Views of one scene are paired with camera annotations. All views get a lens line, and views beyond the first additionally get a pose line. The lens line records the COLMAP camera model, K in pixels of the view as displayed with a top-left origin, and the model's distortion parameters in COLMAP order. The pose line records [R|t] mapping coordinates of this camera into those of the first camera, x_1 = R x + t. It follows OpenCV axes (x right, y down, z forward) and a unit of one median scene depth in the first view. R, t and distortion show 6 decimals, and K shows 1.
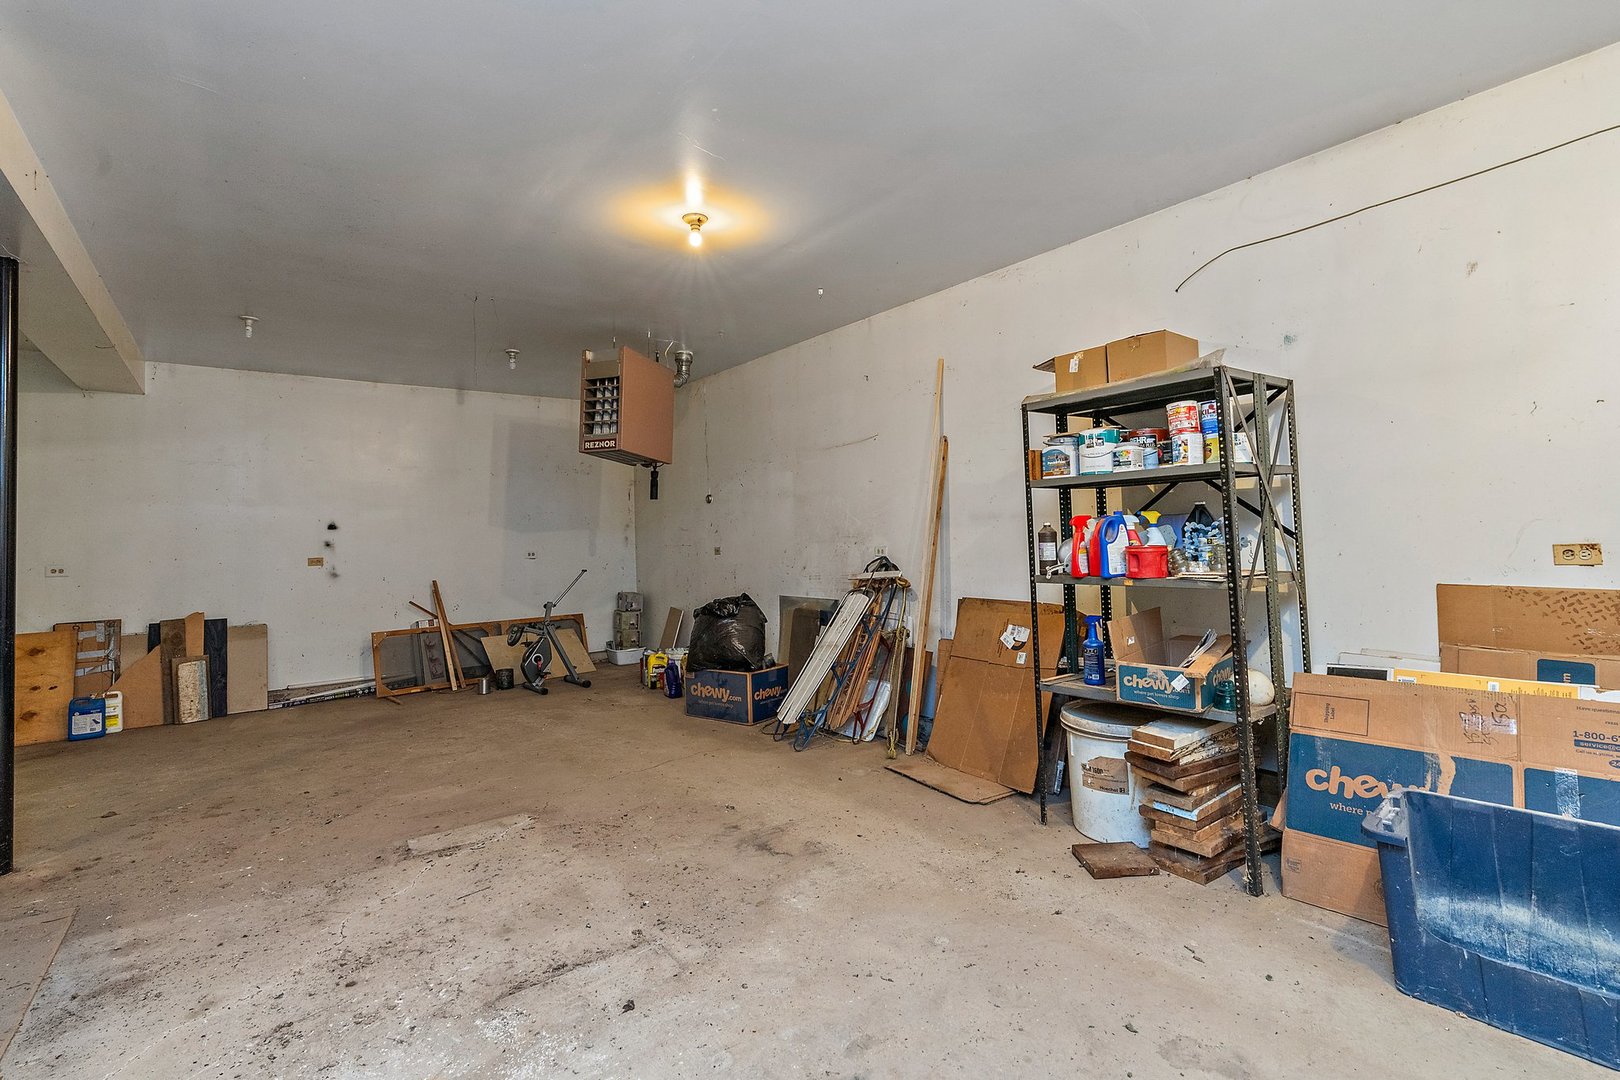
lens RADIAL K [[748.8, 0, 816.7], [0, 748.8, 534.5], [0, 0, 1]] dist [-0.004911, 0.002373]
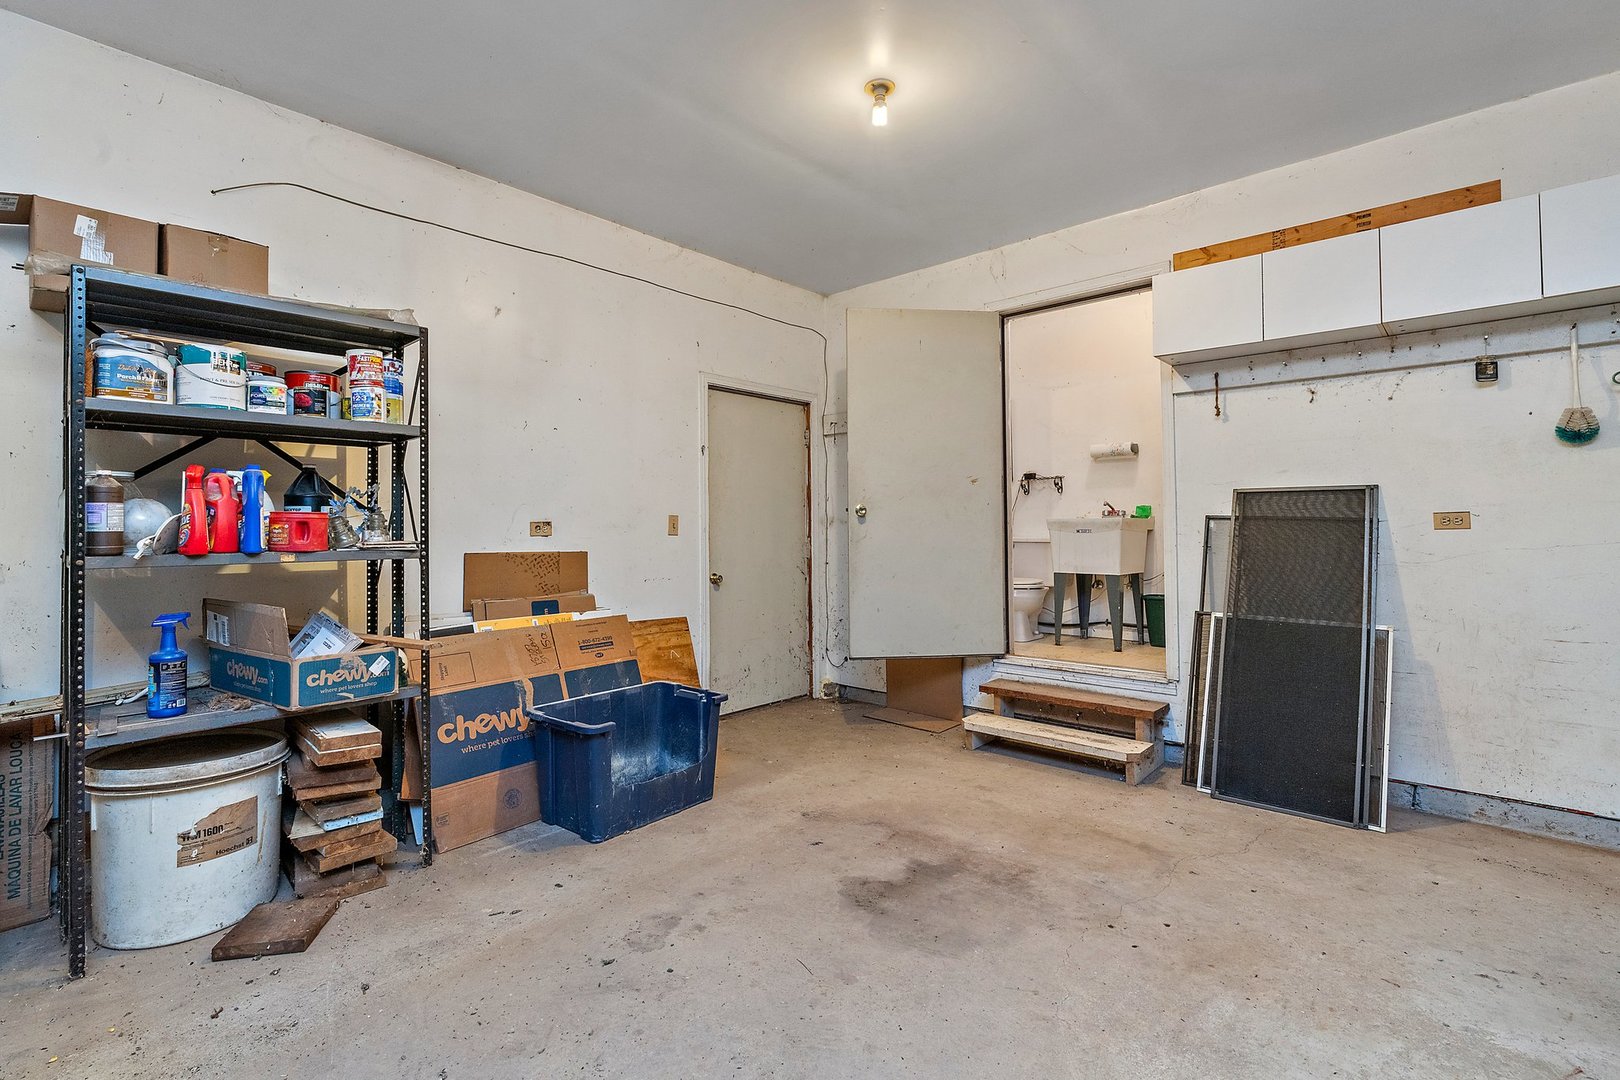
lens RADIAL K [[748.8, 0, 817.1], [0, 748.8, 529.7], [0, 0, 1]] dist [-0.004911, 0.002373]
pose [[-0.183316, 0.028811, 0.982632, -0.502067], [0.009124, 0.999577, -0.027606, 0.068903], [-0.983012, 0.003905, -0.183501, 0.675720]]
